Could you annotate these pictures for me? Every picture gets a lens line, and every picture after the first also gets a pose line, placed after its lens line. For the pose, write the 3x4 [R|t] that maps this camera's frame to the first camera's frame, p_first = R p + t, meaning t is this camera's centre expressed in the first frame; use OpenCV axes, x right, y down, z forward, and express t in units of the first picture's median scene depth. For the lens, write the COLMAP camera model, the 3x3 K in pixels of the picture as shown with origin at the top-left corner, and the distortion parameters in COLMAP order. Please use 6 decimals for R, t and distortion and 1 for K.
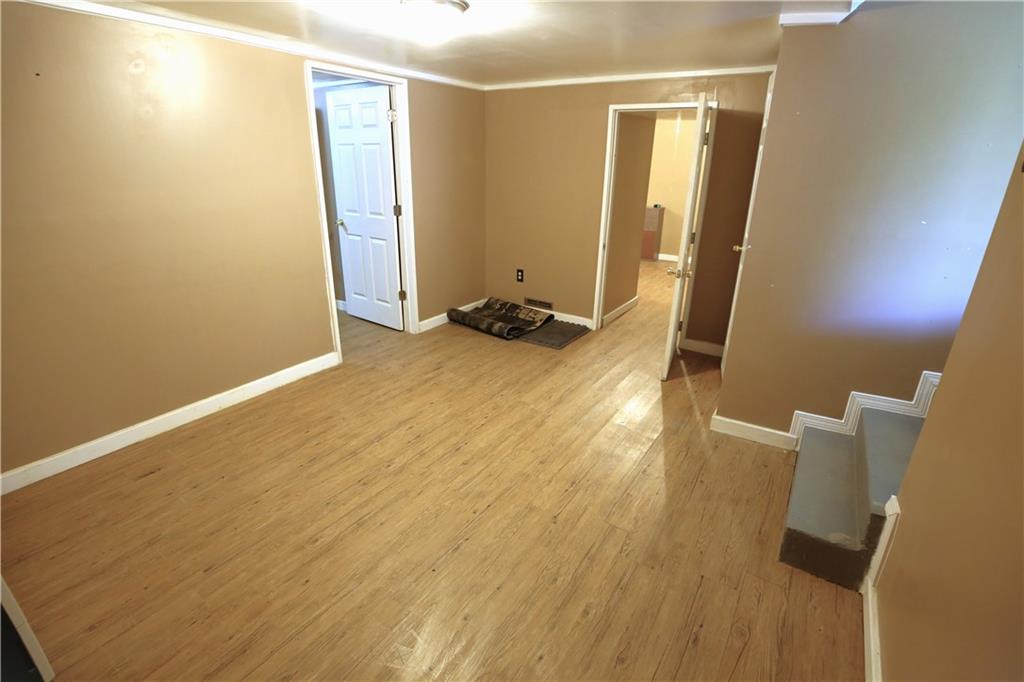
lens RADIAL K [[483.8, 0, 512.0], [0, 483.8, 341.0], [0, 0, 1]] dist [-0.041095, 0.000419]
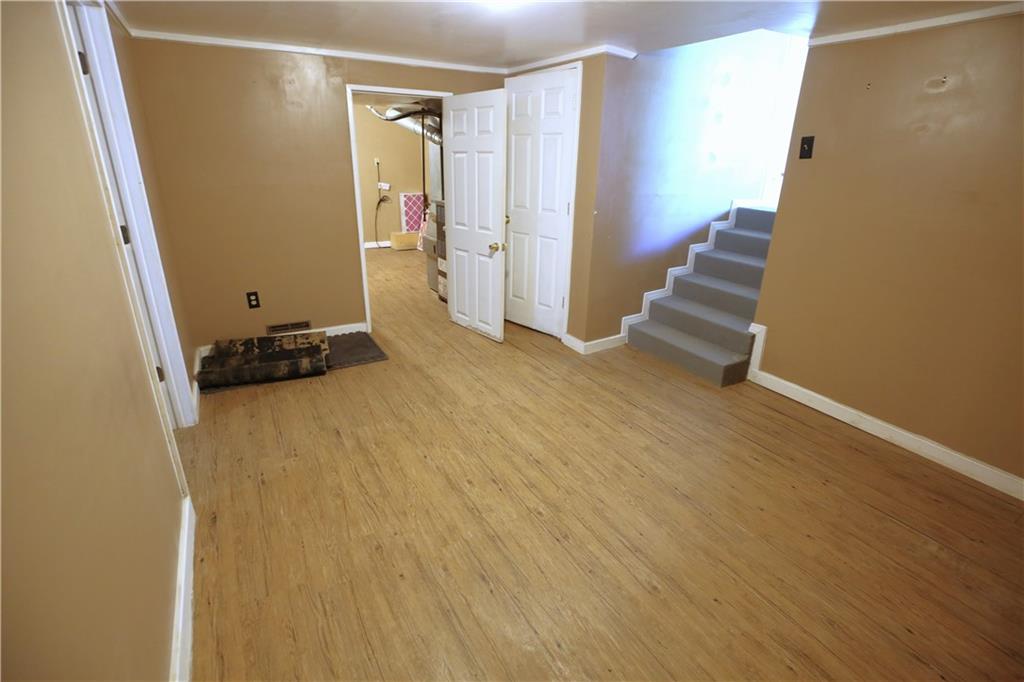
lens RADIAL K [[483.8, 0, 512.0], [0, 483.8, 341.0], [0, 0, 1]] dist [-0.041095, 0.000419]
pose [[0.438723, -0.328670, 0.836360, -0.641058], [0.300027, 0.930881, 0.208432, -0.155711], [-0.847057, 0.159487, 0.507009, 0.404735]]
